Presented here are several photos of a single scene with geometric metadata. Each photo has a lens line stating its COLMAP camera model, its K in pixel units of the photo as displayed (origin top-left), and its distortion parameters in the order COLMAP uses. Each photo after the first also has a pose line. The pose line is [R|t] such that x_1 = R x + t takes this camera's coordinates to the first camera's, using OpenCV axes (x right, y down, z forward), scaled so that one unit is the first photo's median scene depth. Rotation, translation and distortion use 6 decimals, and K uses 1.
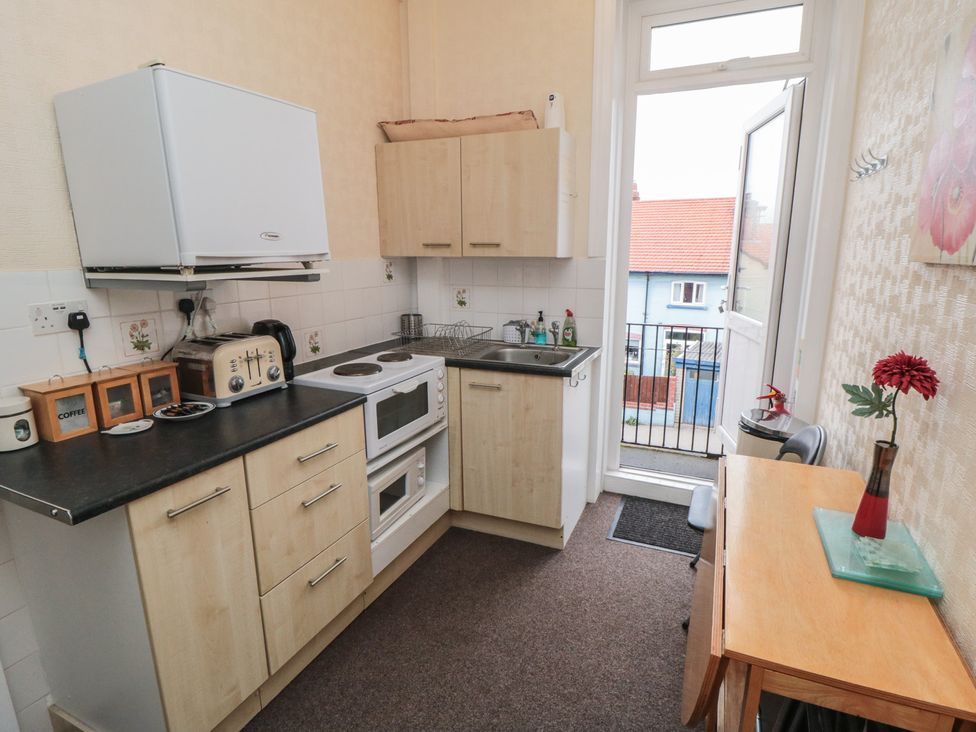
lens RADIAL K [[520.4, 0, 492.3], [0, 520.4, 364.9], [0, 0, 1]] dist [-0.005503, -0.011161]
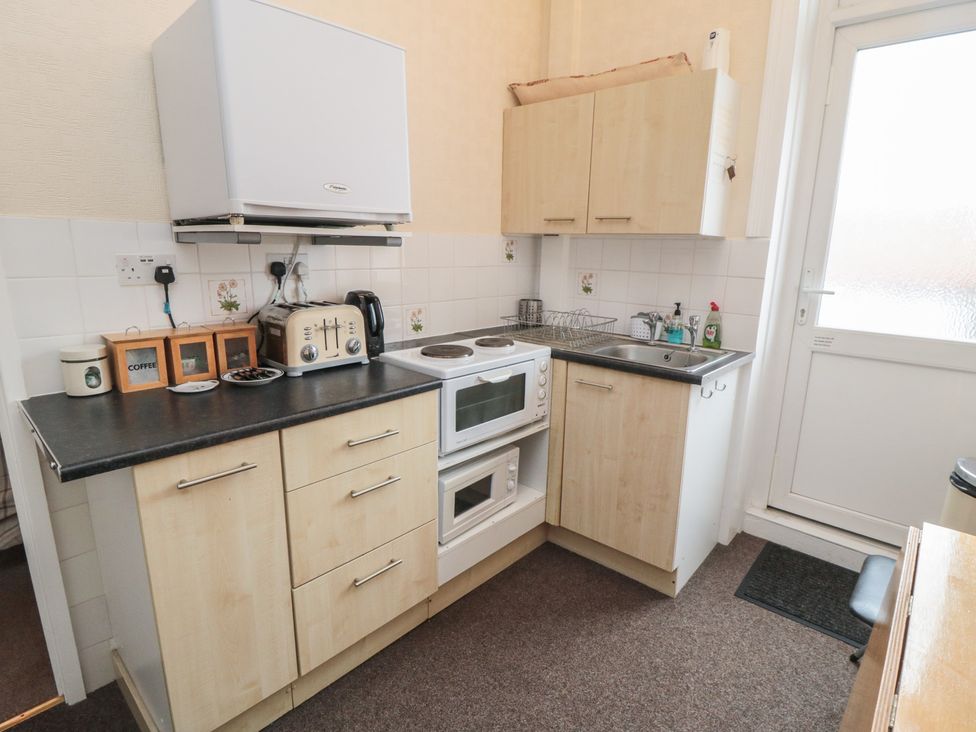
lens RADIAL K [[520.4, 0, 494.0], [0, 520.4, 362.5], [0, 0, 1]] dist [-0.005503, -0.011161]
pose [[0.953095, 0.091860, -0.288395, 0.082502], [-0.091753, 0.995685, 0.013920, 0.008549], [0.288429, 0.013194, 0.957410, 0.175624]]
